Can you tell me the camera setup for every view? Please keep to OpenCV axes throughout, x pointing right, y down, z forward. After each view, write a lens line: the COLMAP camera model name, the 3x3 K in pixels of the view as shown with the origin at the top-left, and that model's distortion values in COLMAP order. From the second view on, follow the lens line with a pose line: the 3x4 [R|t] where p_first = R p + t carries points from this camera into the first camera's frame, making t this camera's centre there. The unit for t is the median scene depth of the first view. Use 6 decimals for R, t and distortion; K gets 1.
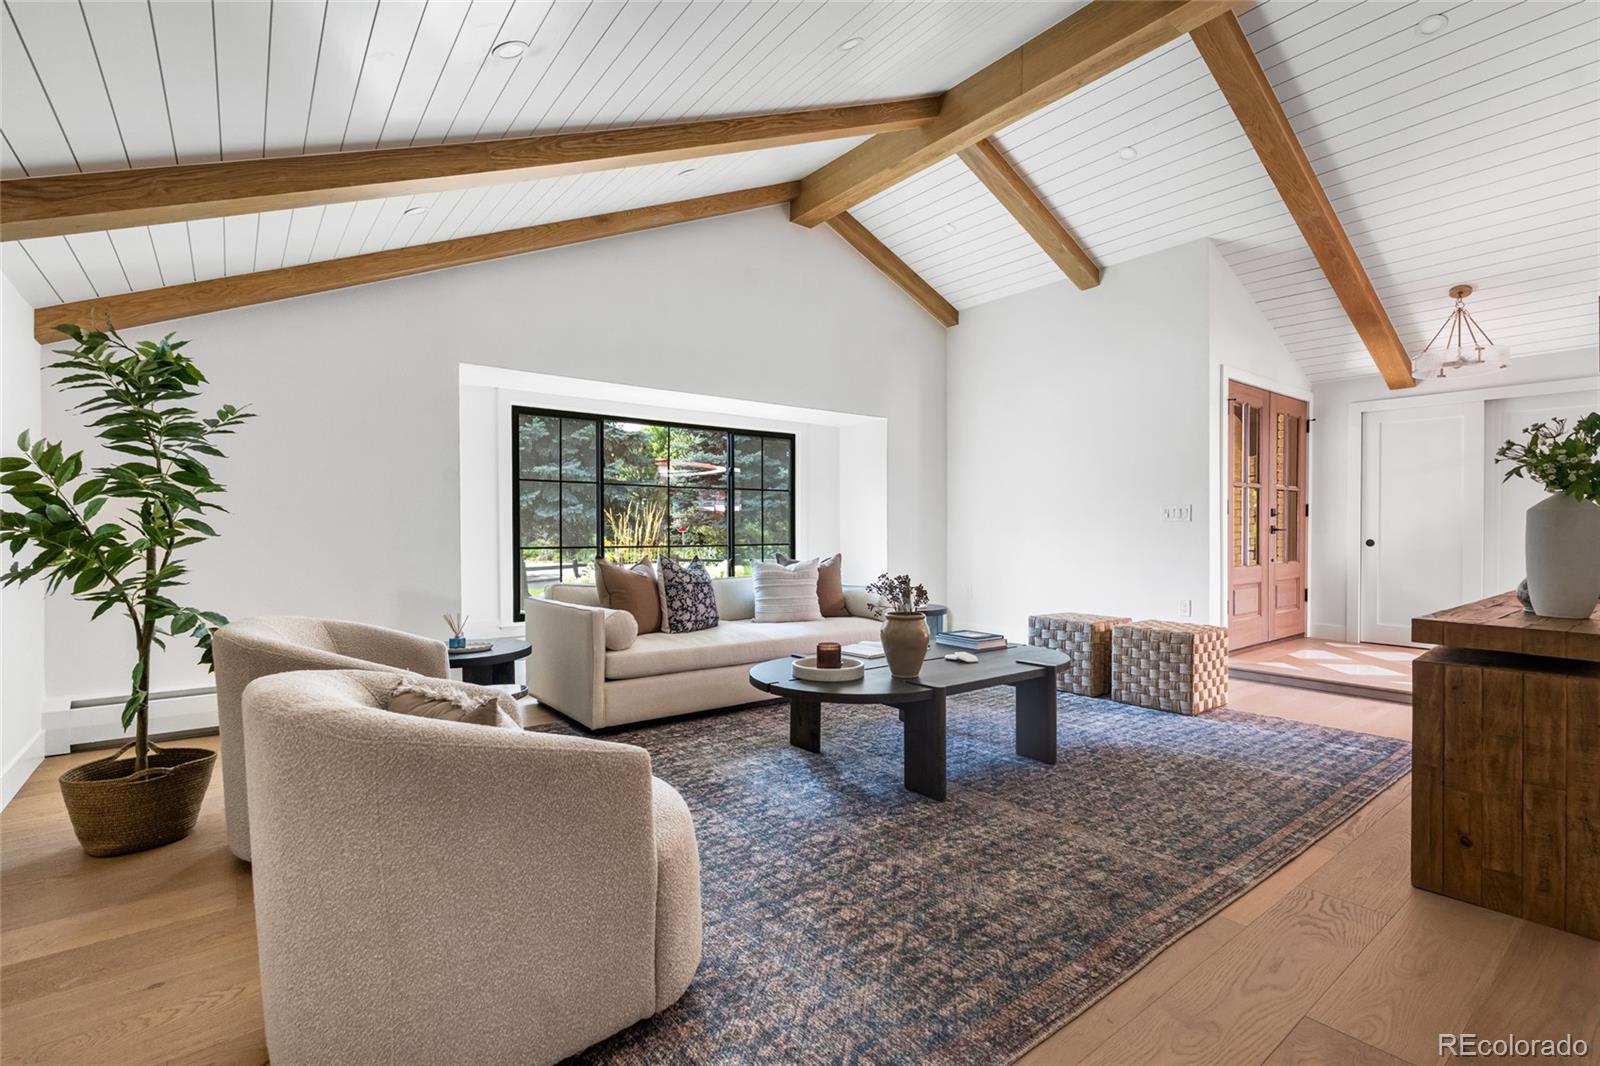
lens RADIAL K [[720.4, 0, 796.8], [0, 720.4, 529.0], [0, 0, 1]] dist [-0.003067, -0.000290]
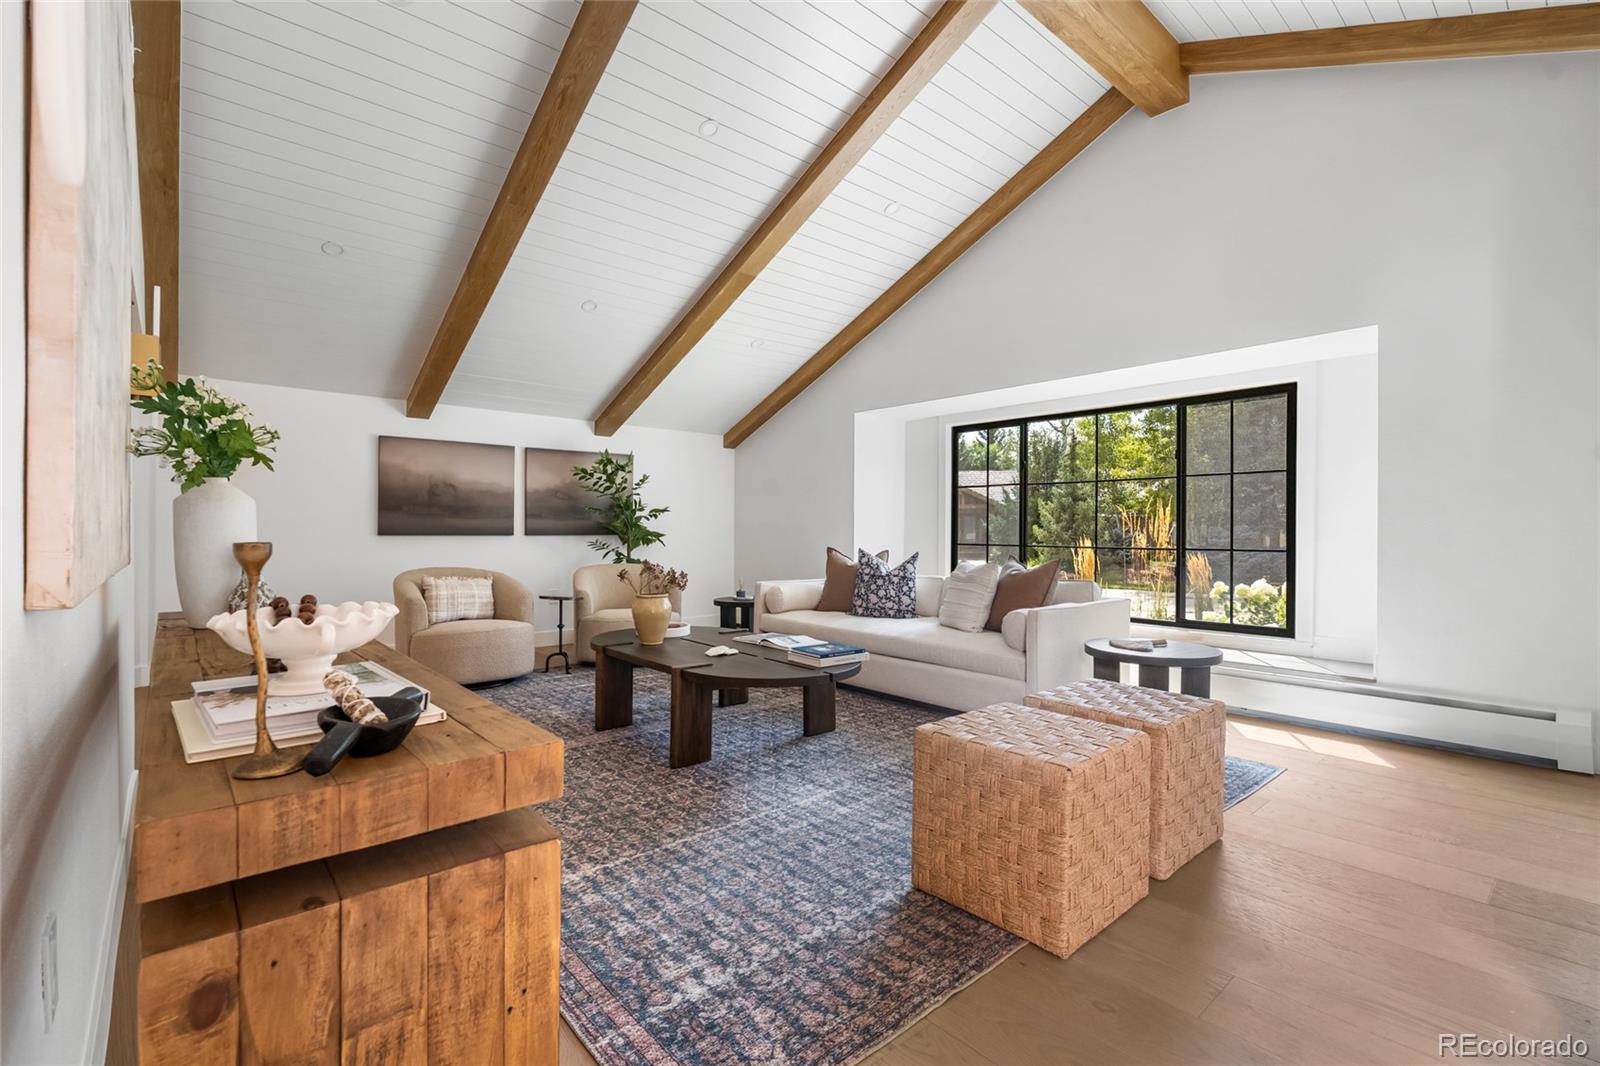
lens RADIAL K [[720.4, 0, 796.8], [0, 720.4, 529.0], [0, 0, 1]] dist [-0.003067, -0.000290]
pose [[0.055972, -0.002472, -0.998429, 1.200538], [-0.005613, 0.999980, -0.002791, 0.008771], [0.998417, 0.005761, 0.055957, 1.006241]]
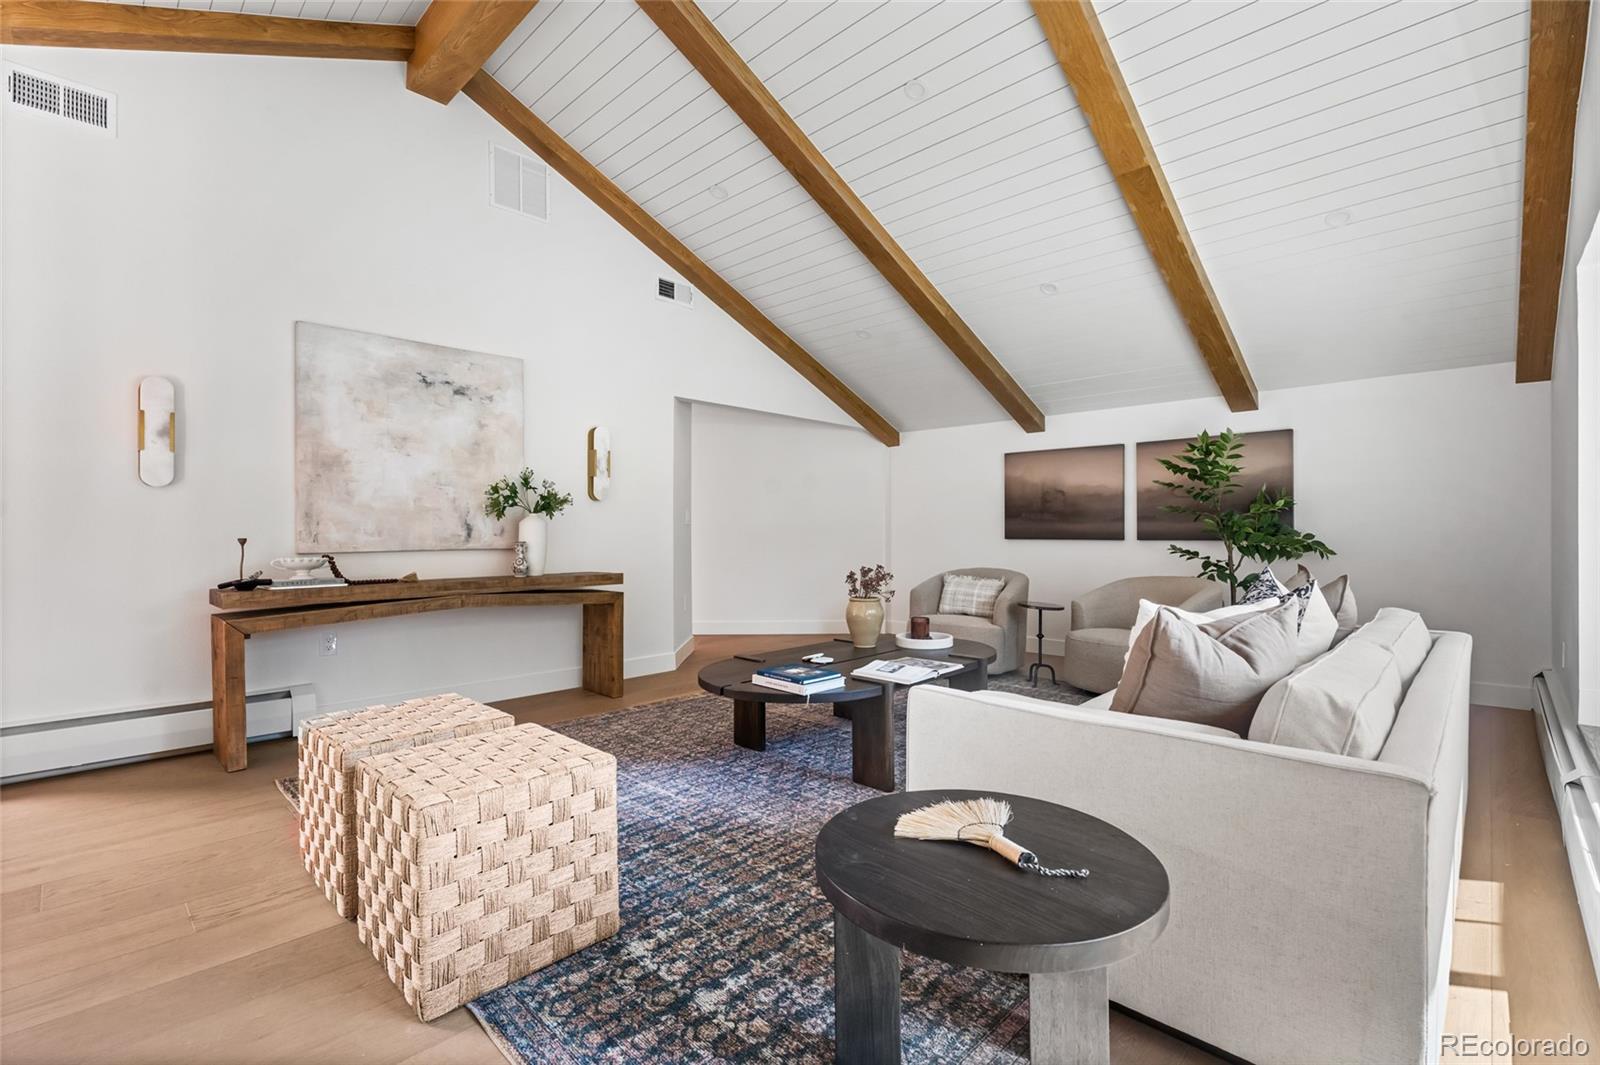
lens RADIAL K [[720.4, 0, 796.8], [0, 720.4, 528.5], [0, 0, 1]] dist [-0.003067, -0.000290]
pose [[-0.990774, 0.000059, -0.135527, 0.377714], [0.000791, 0.999985, -0.005347, 0.005378], [0.135525, -0.005405, -0.990759, 1.902974]]
